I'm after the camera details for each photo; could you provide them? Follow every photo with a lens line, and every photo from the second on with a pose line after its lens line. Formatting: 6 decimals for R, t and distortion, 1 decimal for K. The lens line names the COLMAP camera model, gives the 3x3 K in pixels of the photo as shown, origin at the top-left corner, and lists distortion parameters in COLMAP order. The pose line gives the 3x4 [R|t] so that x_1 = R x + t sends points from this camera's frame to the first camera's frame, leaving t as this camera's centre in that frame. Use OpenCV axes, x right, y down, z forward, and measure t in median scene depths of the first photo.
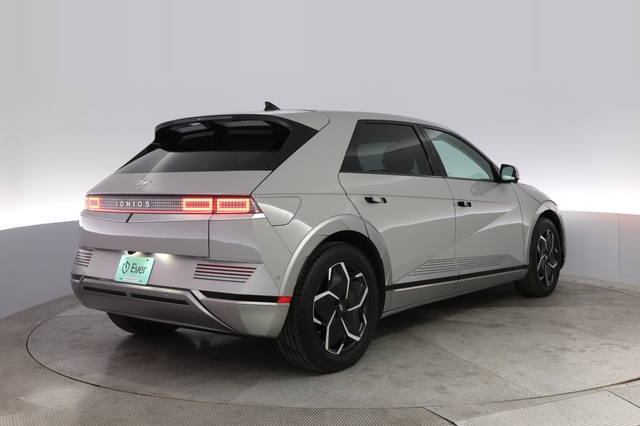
lens RADIAL K [[612.3, 0, 317.4], [0, 612.3, 212.5], [0, 0, 1]] dist [-0.134714, 0.008779]
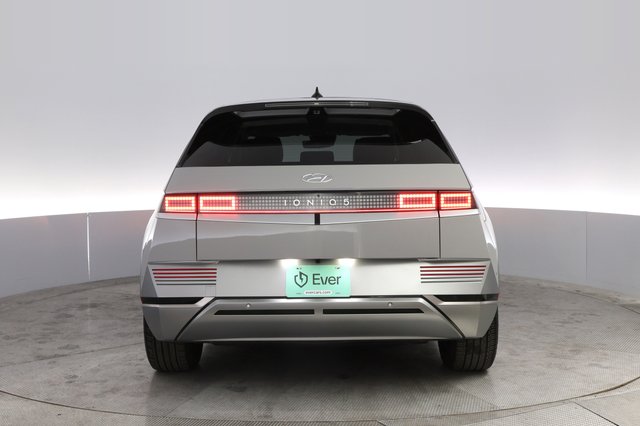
lens RADIAL K [[612.3, 0, 320.5], [0, 612.3, 216.2], [0, 0, 1]] dist [-0.134714, 0.008779]
pose [[0.921097, -0.037526, 0.387520, -0.640118], [0.031867, 0.999271, 0.021021, -0.013062], [-0.388027, -0.007013, 0.921622, 0.217379]]
